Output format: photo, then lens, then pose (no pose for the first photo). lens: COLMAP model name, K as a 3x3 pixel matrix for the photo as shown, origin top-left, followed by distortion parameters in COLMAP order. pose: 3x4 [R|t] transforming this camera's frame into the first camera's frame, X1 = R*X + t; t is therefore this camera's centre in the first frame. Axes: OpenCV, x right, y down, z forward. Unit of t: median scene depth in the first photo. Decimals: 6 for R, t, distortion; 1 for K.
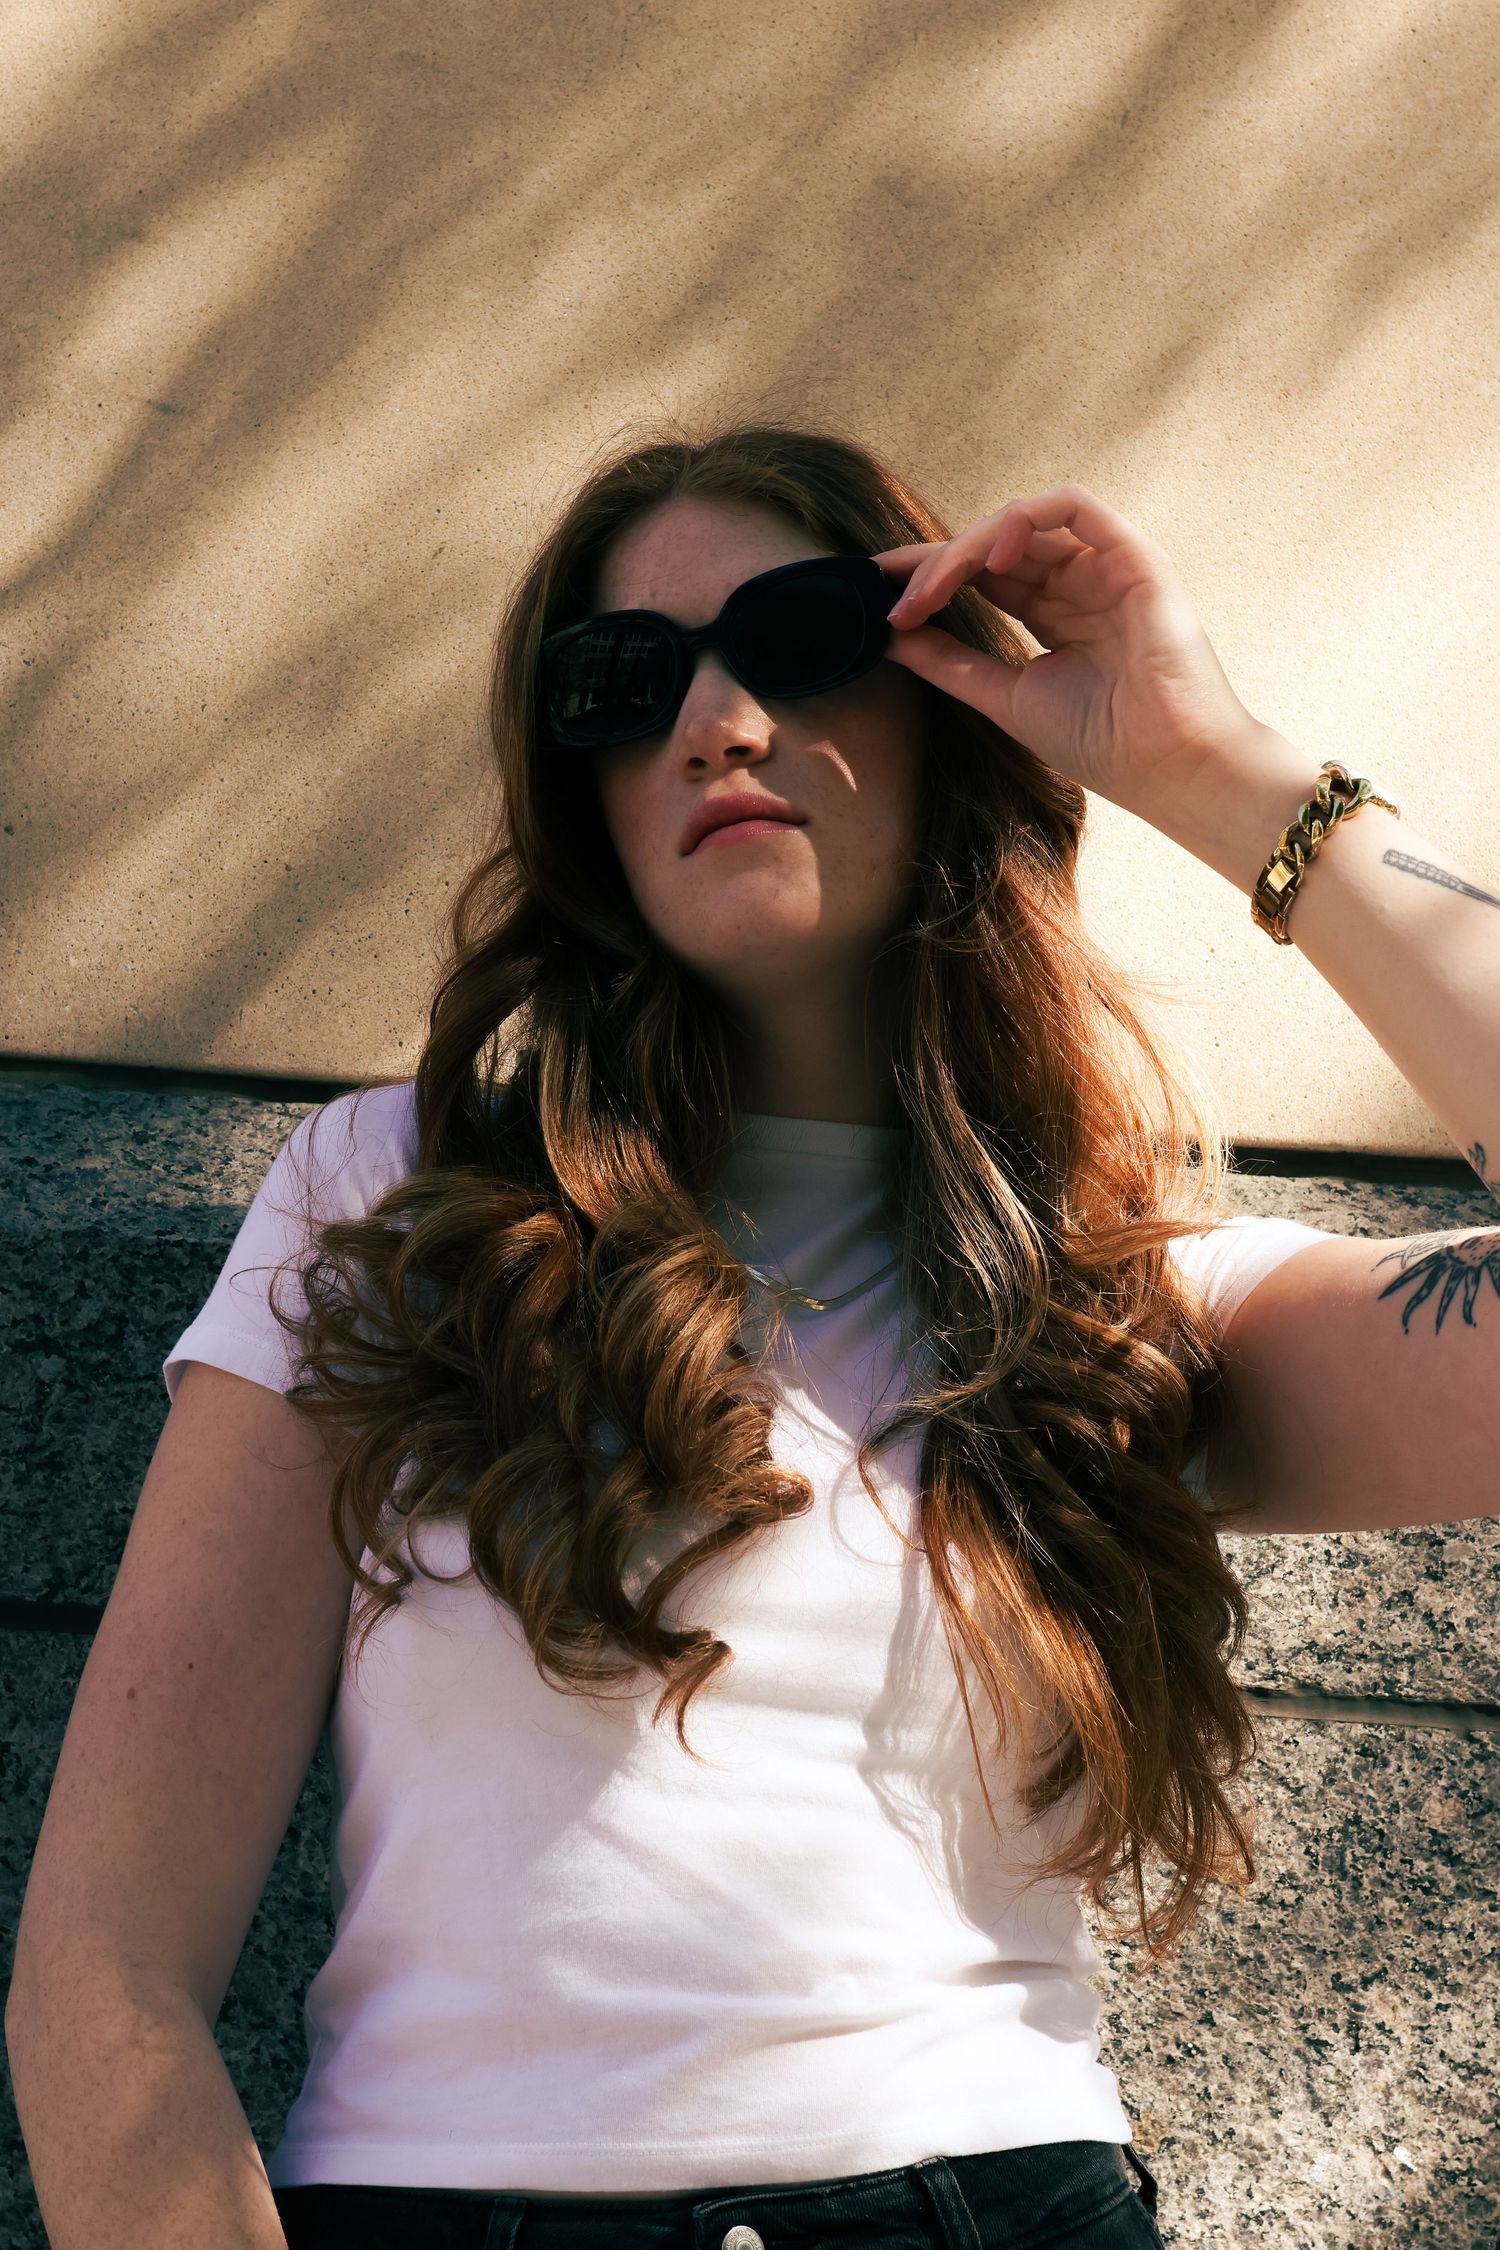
lens RADIAL K [[5010.9, 0, 741.8], [0, 5010.9, 1133.4], [0, 0, 1]] dist [0.037847, 0.000000]
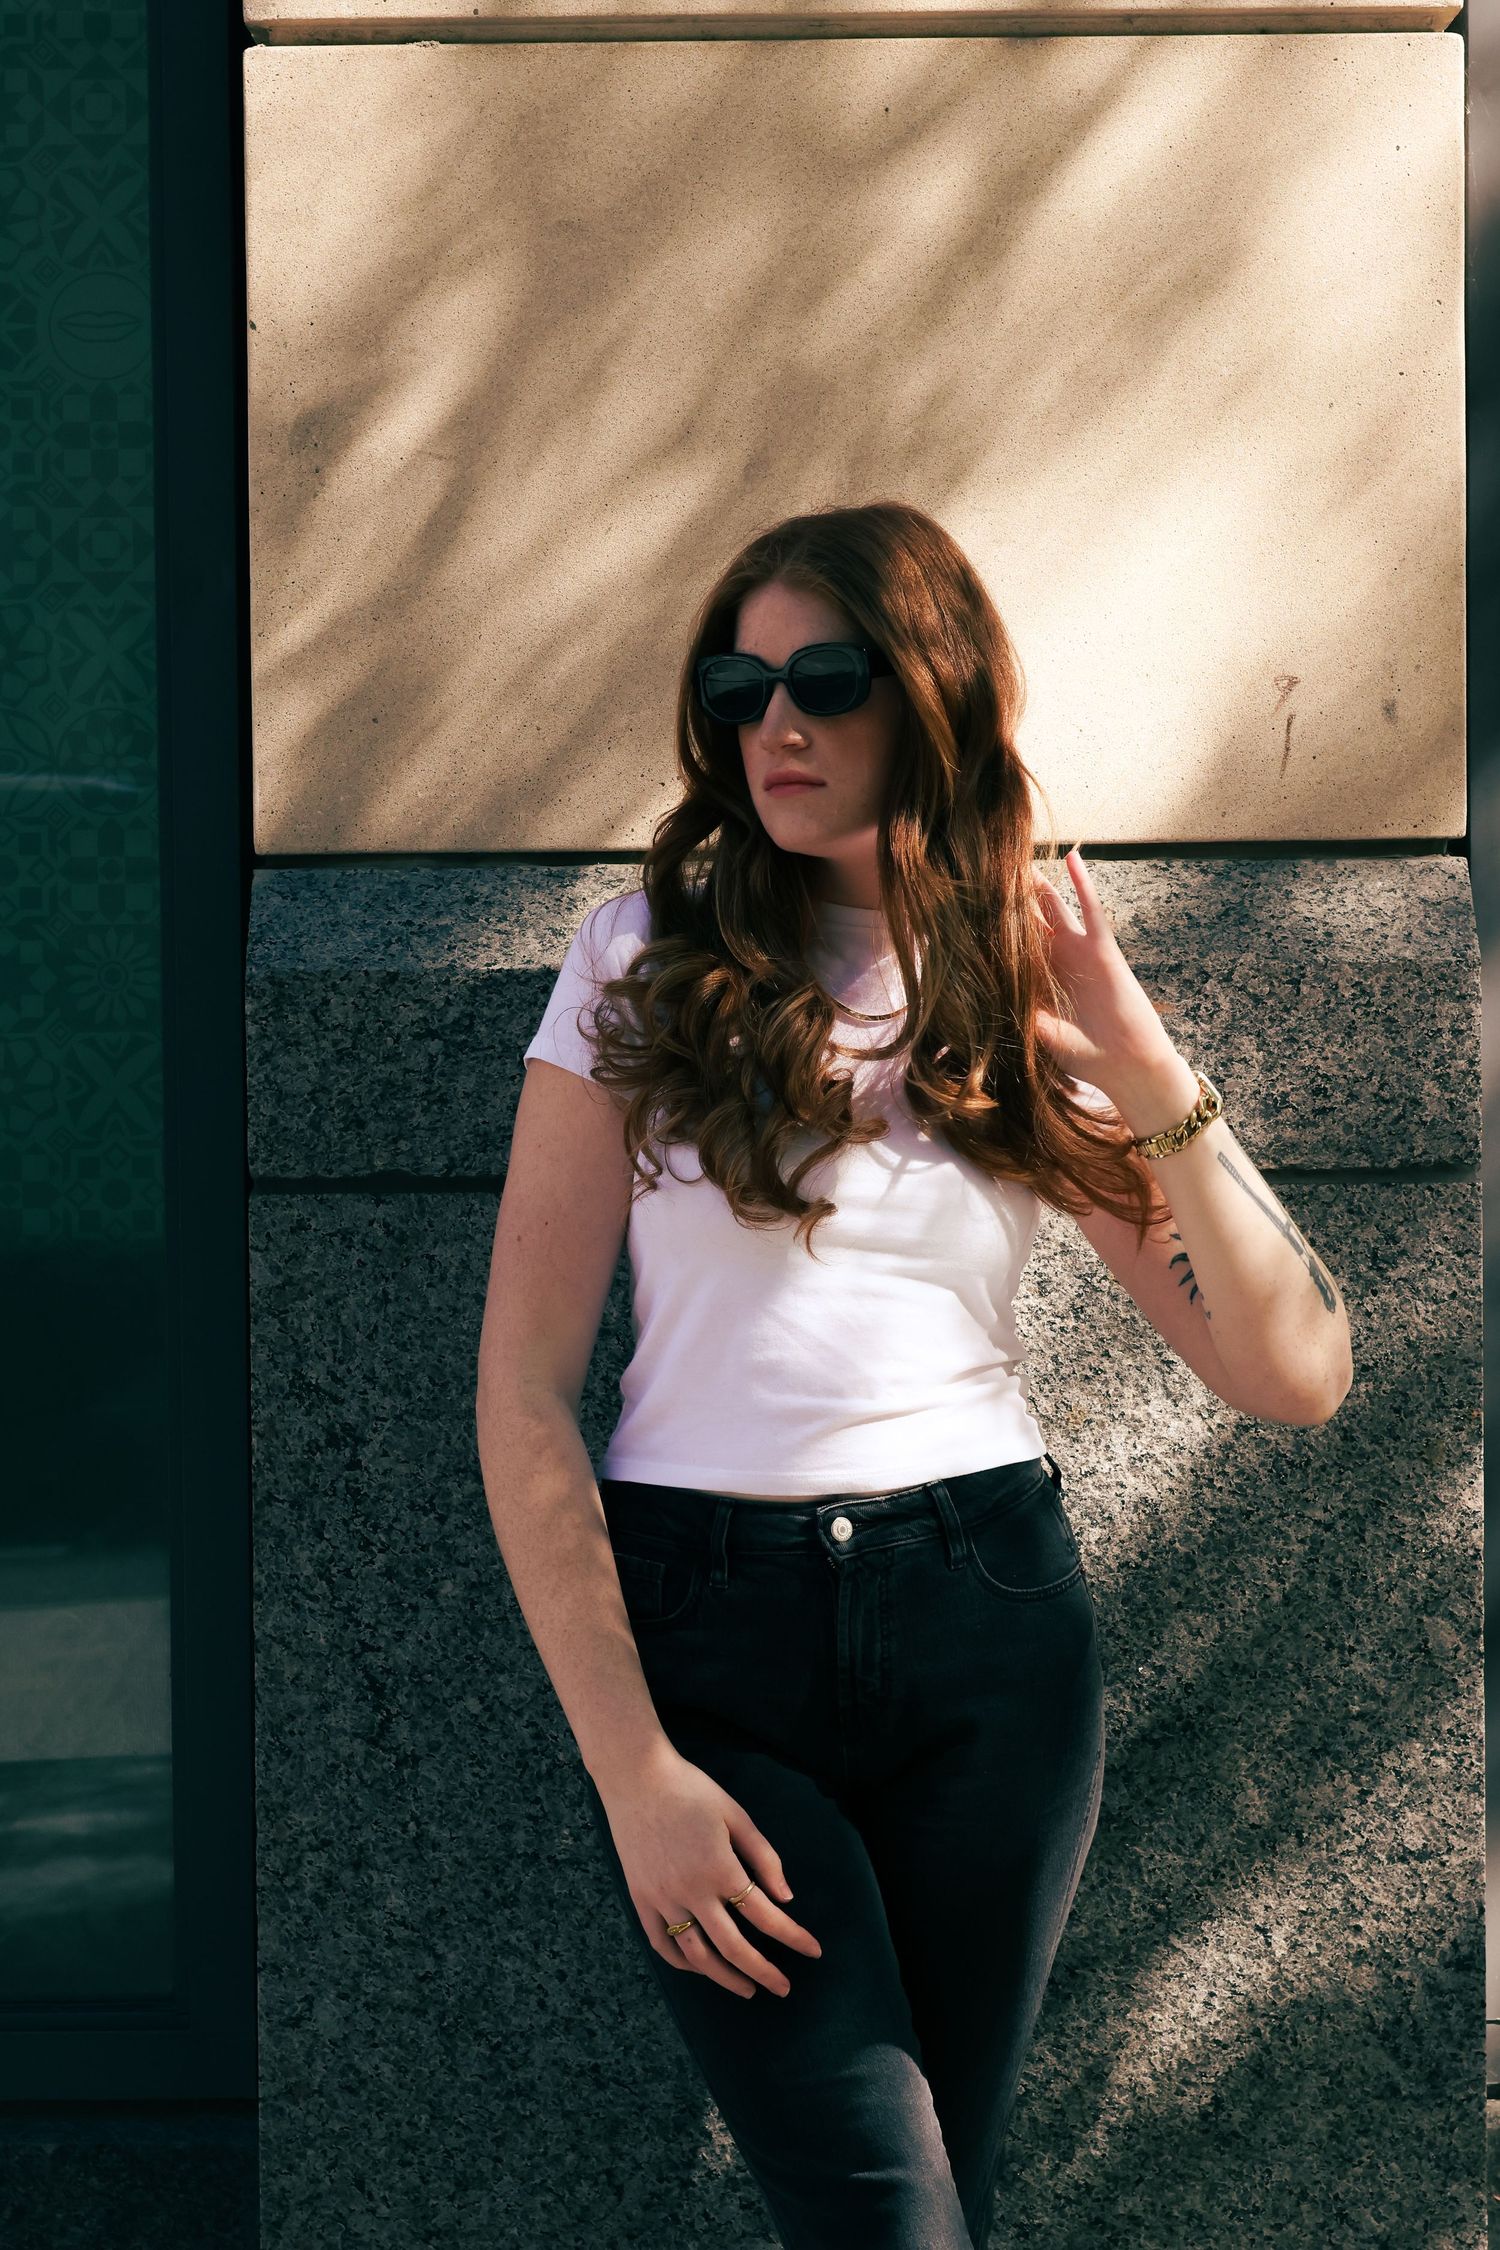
lens RADIAL K [[5010.9, 0, 741.5], [0, 5010.9, 1103.5], [0, 0, 1]] dist [0.037847, 0.000000]
pose [[0.995966, -0.074610, -0.049848, 0.058030], [0.083410, 0.974608, 0.207801, -0.294802], [0.033078, -0.211120, 0.976900, -0.742348]]
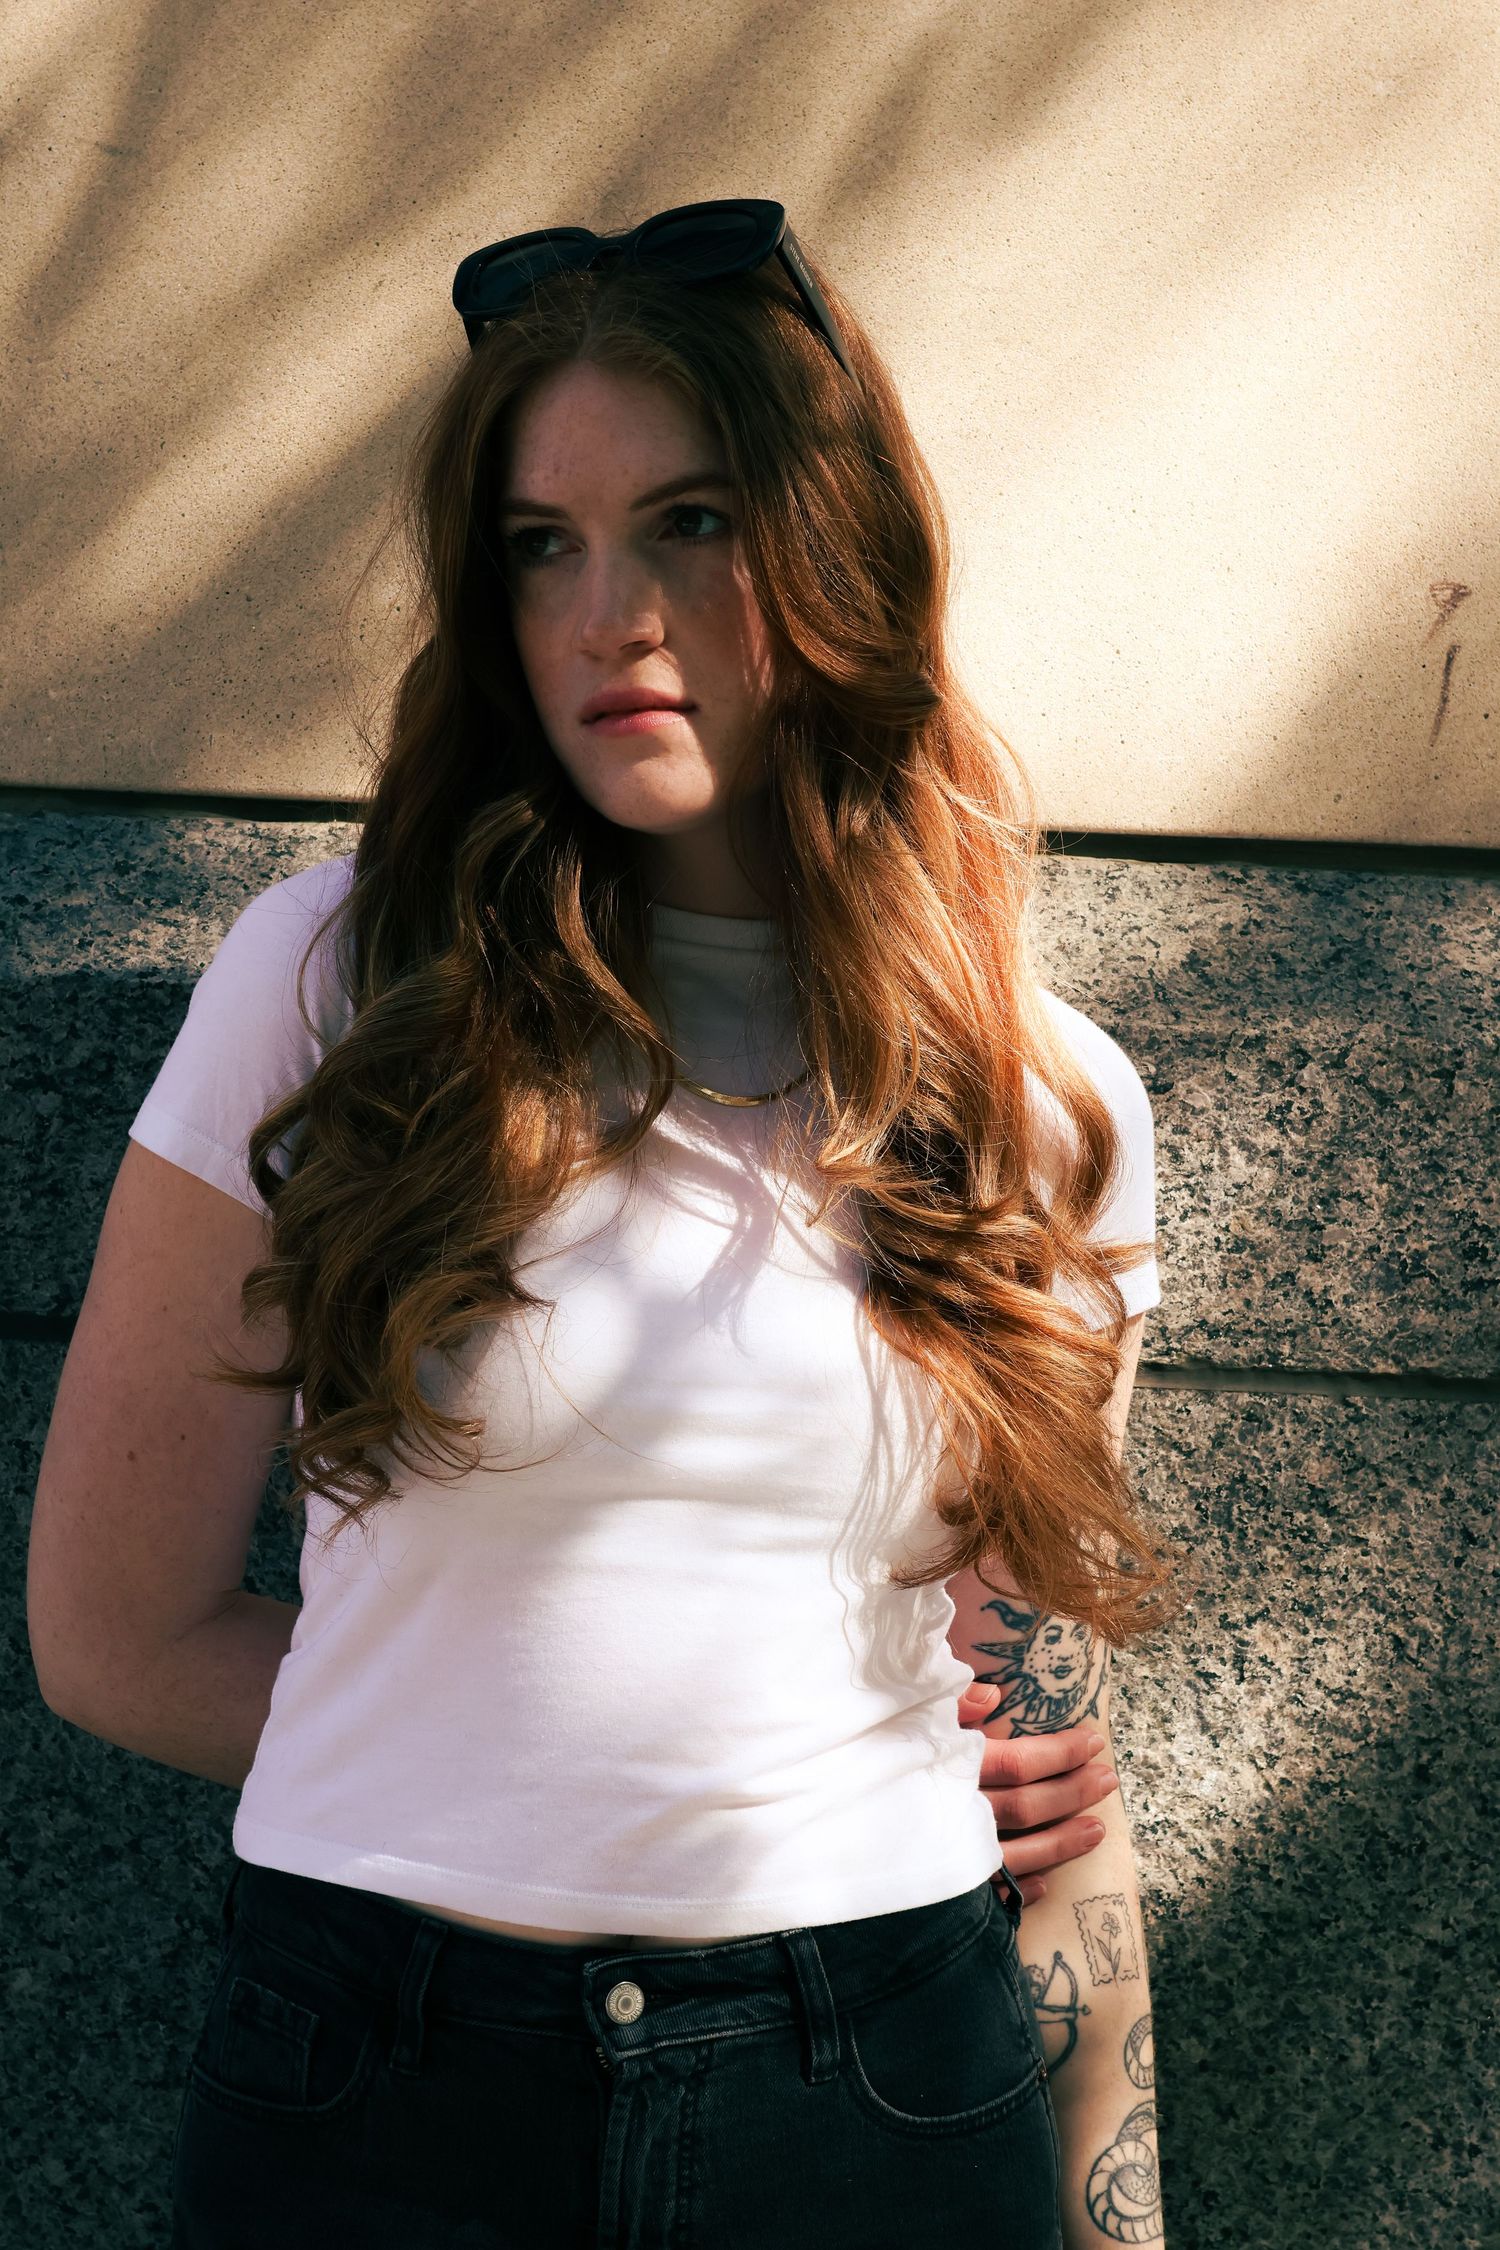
lens RADIAL K [[5010.9, 0, 742.9], [0, 5010.9, 1135.0], [0, 0, 1]] dist [0.037847, 0.000000]
pose [[0.999610, -0.020211, -0.019246, 0.034739], [0.023927, 0.975613, 0.218188, -0.181794], [0.014367, -0.218564, 0.975717, -0.068186]]
